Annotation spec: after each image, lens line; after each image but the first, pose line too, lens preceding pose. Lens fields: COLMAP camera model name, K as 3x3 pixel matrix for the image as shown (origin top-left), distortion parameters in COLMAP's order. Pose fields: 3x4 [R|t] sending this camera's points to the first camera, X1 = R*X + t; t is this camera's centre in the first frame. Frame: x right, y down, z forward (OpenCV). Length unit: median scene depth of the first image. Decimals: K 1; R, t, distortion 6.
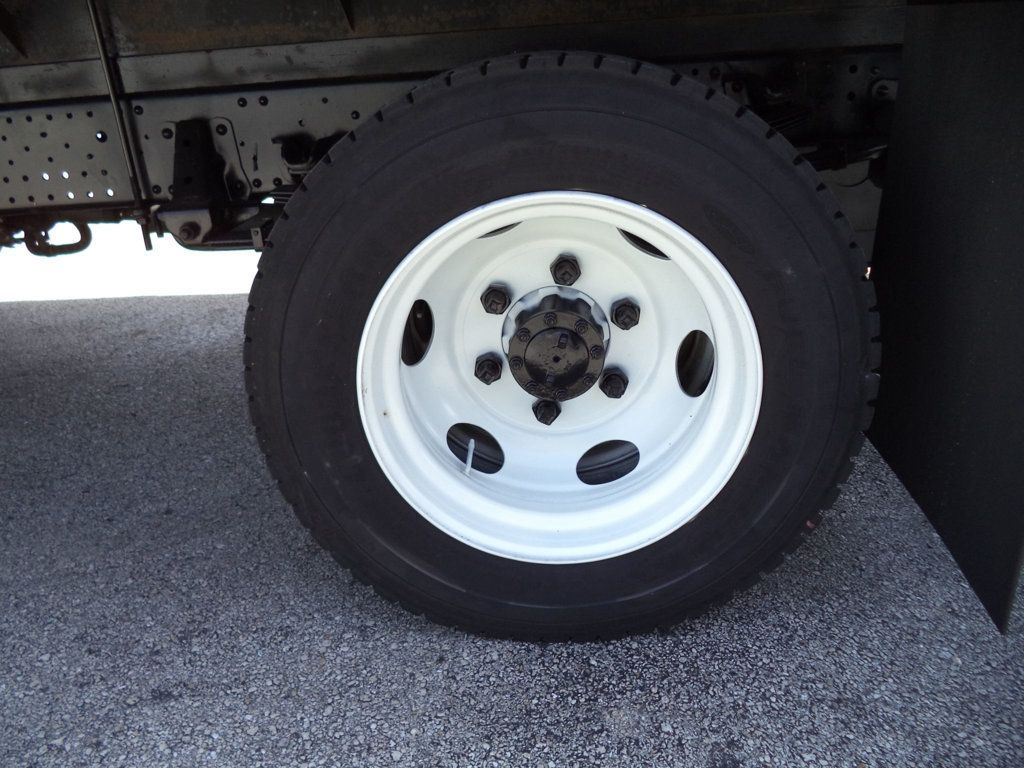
lens RADIAL K [[835.4, 0, 512.4], [0, 835.4, 390.0], [0, 0, 1]] dist [-0.035253, 0.011126]
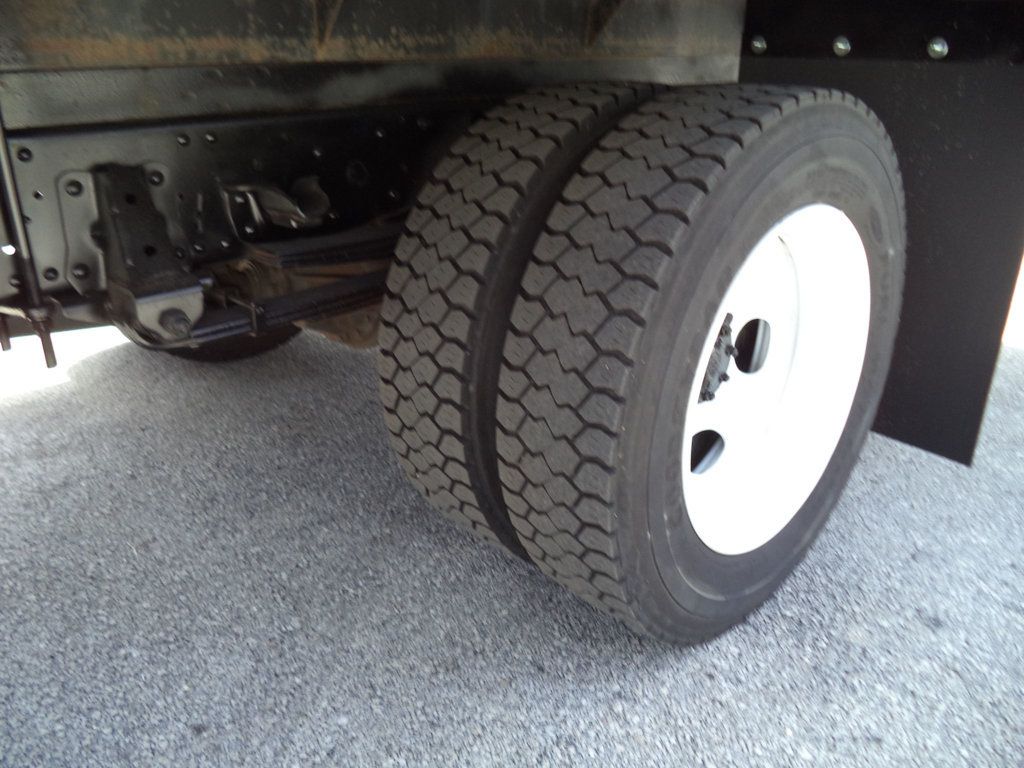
lens RADIAL K [[835.4, 0, 510.5], [0, 835.4, 381.8], [0, 0, 1]] dist [-0.035253, 0.011126]
pose [[0.683325, -0.220783, 0.695932, -0.709792], [0.253136, 0.965702, 0.057818, -0.114384], [-0.684828, 0.136657, 0.715776, 0.321055]]
